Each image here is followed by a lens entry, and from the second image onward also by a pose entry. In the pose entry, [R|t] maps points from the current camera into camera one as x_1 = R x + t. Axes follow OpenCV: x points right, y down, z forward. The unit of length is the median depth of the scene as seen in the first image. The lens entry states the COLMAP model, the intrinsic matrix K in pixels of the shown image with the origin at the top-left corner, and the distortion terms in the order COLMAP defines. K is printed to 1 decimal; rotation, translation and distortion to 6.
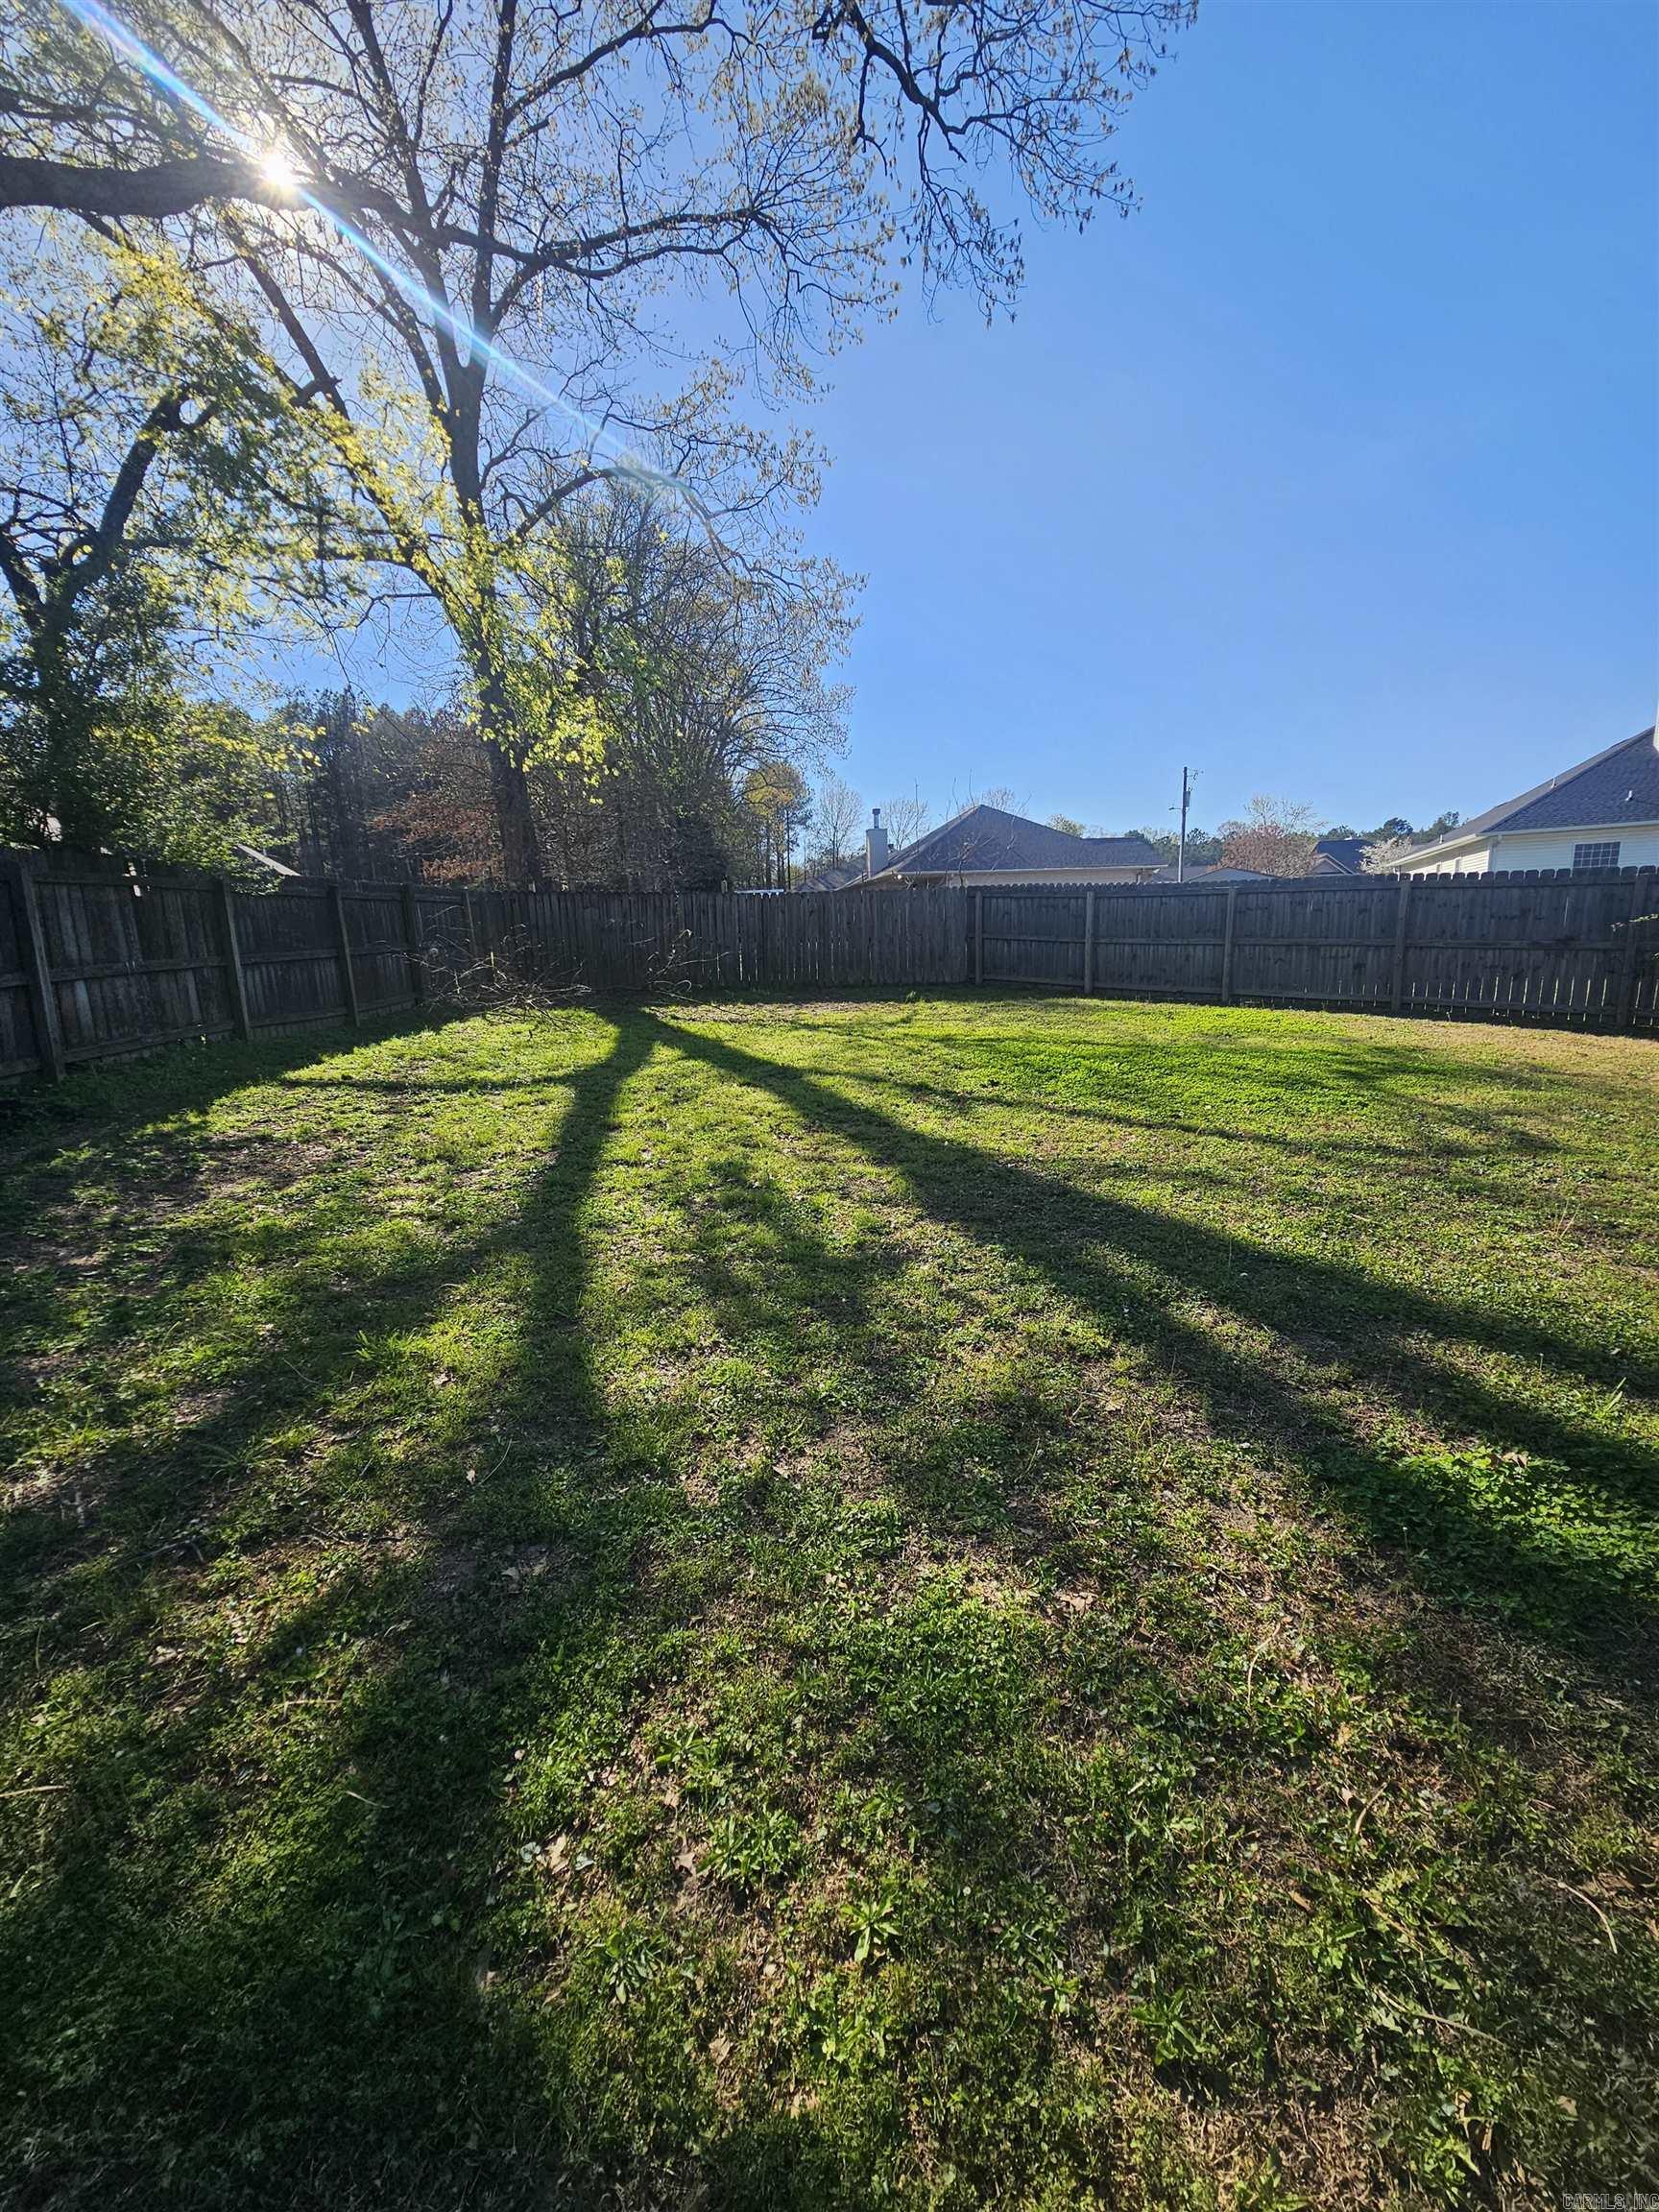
lens RADIAL K [[899.3, 0, 830.4], [0, 899.3, 1114.9], [0, 0, 1]] dist [-0.002961, 0.002379]
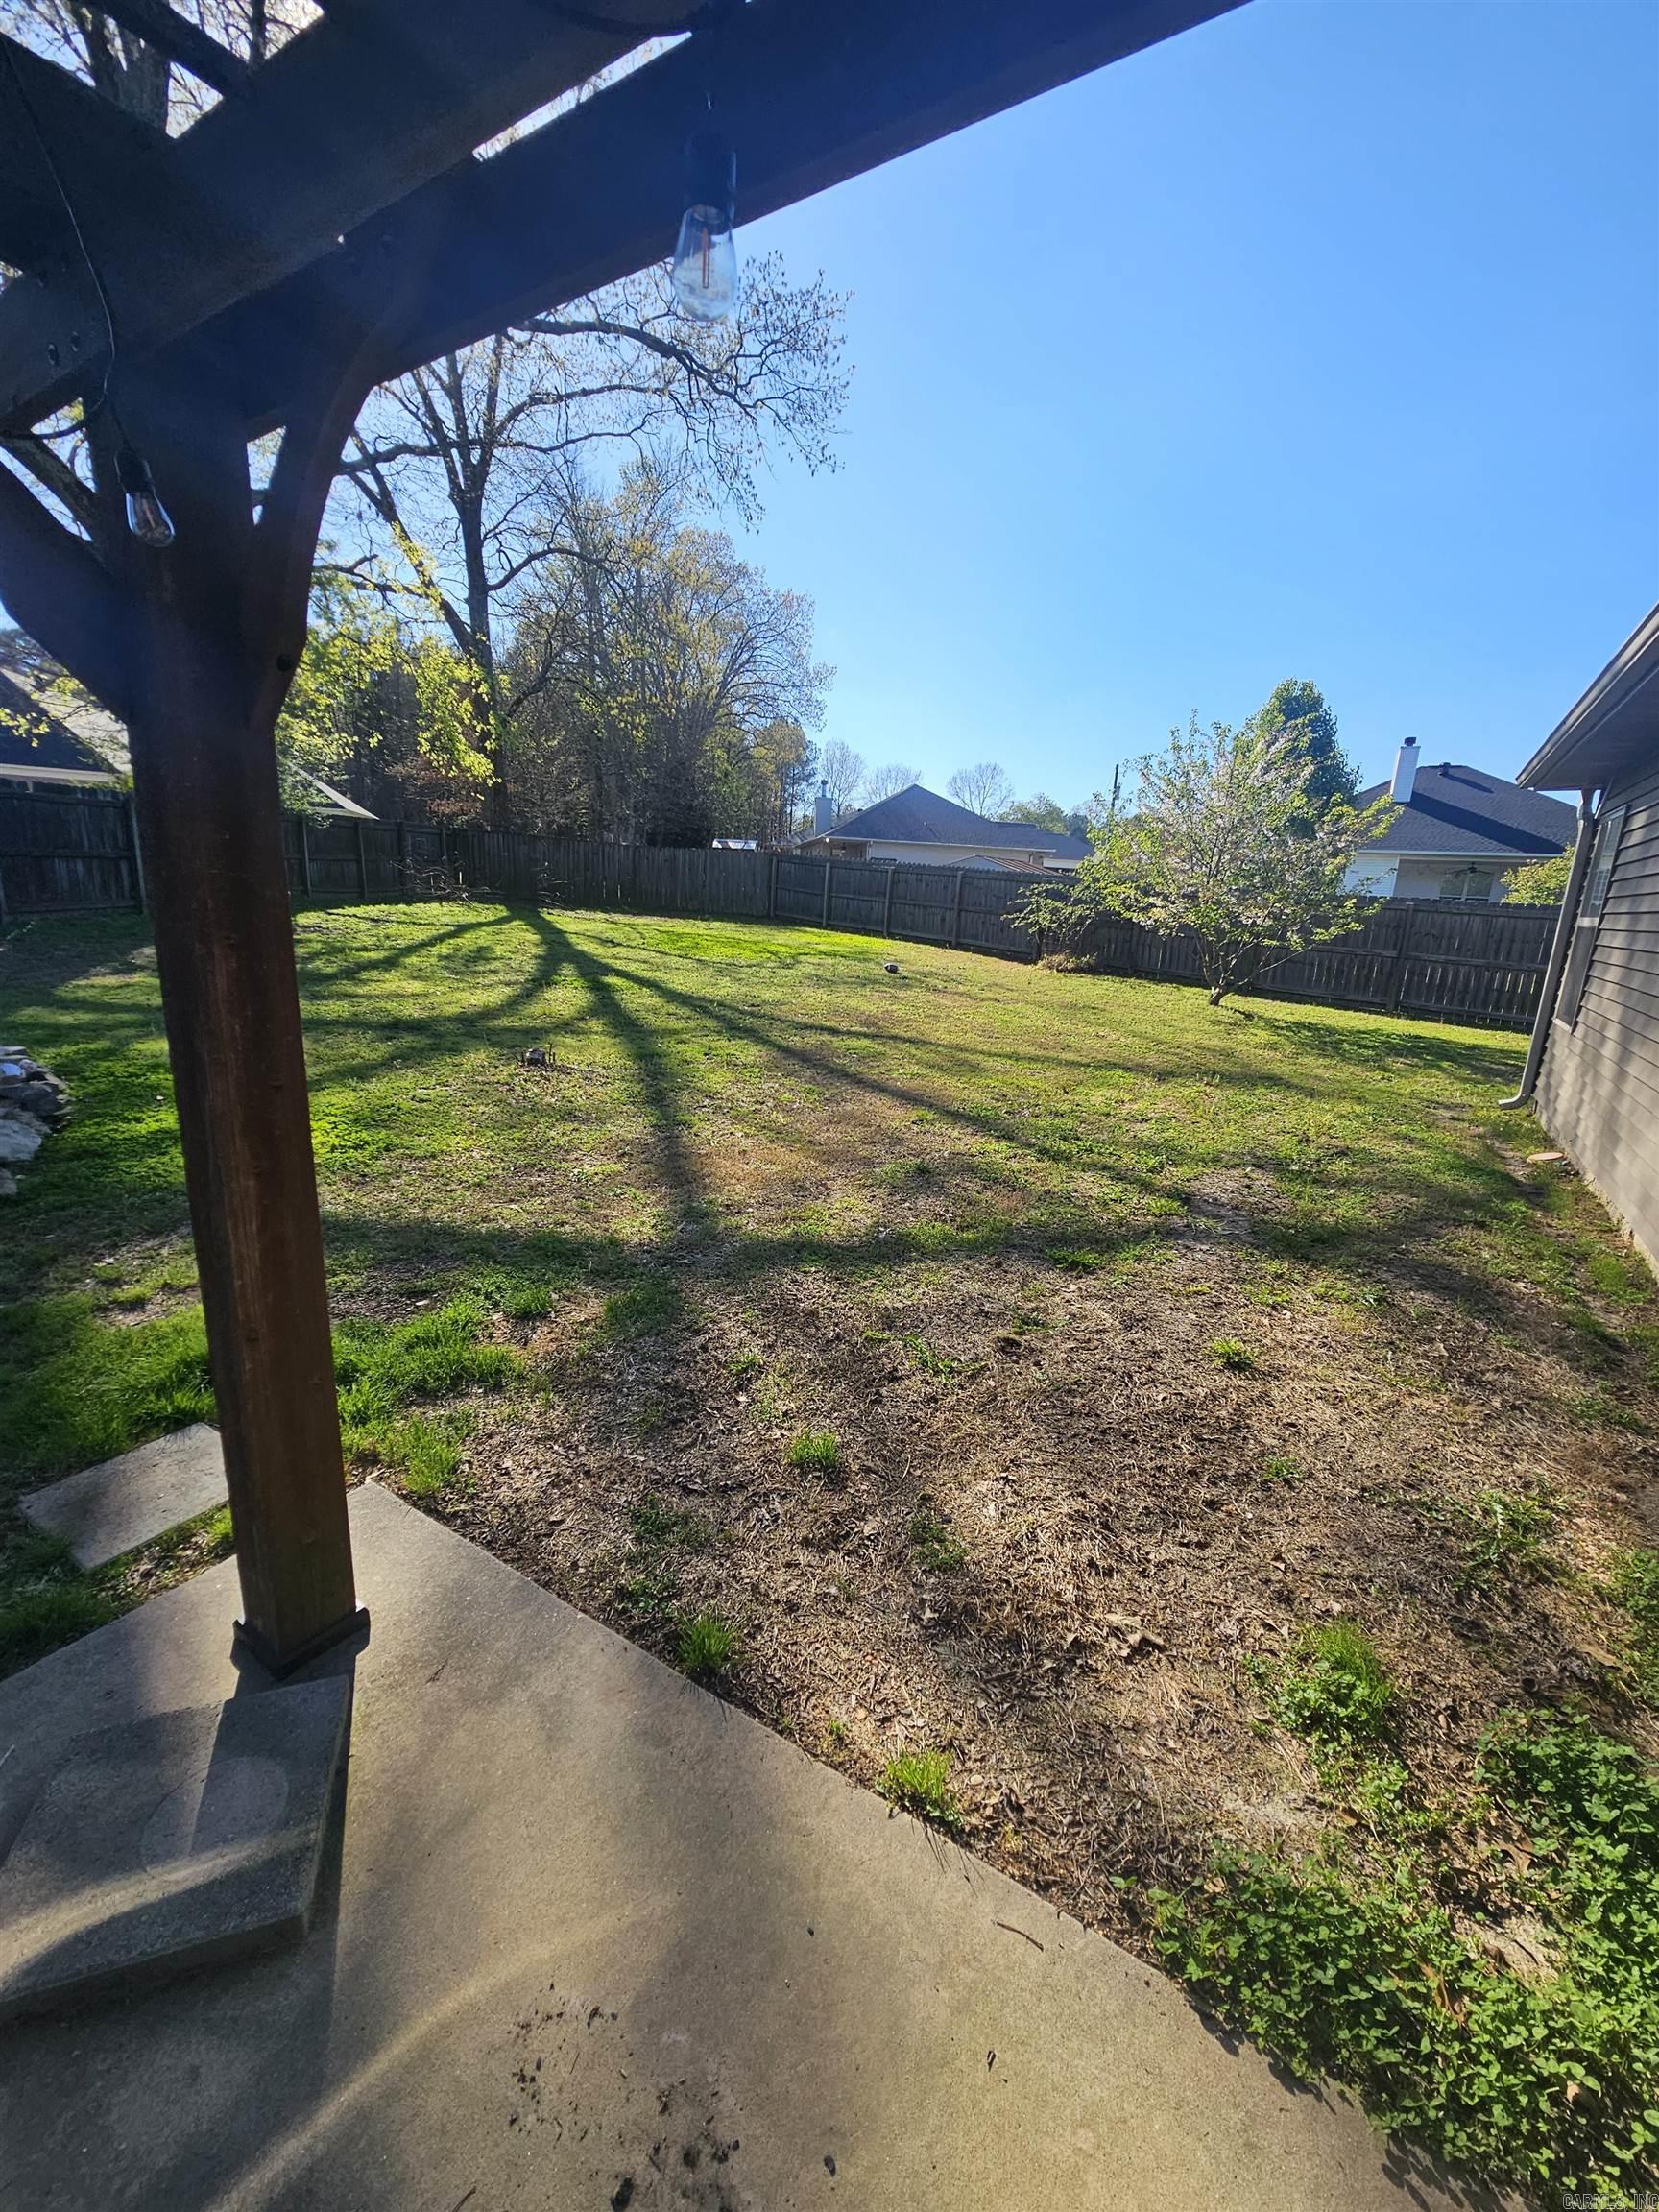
lens RADIAL K [[906.7, 0, 825.4], [0, 906.7, 1108.5], [0, 0, 1]] dist [-0.001159, 0.000504]
pose [[0.995190, 0.093605, -0.028887, 1.543625], [-0.092364, 0.994853, 0.041678, 0.499318], [0.032640, -0.038809, 0.998713, -2.568550]]
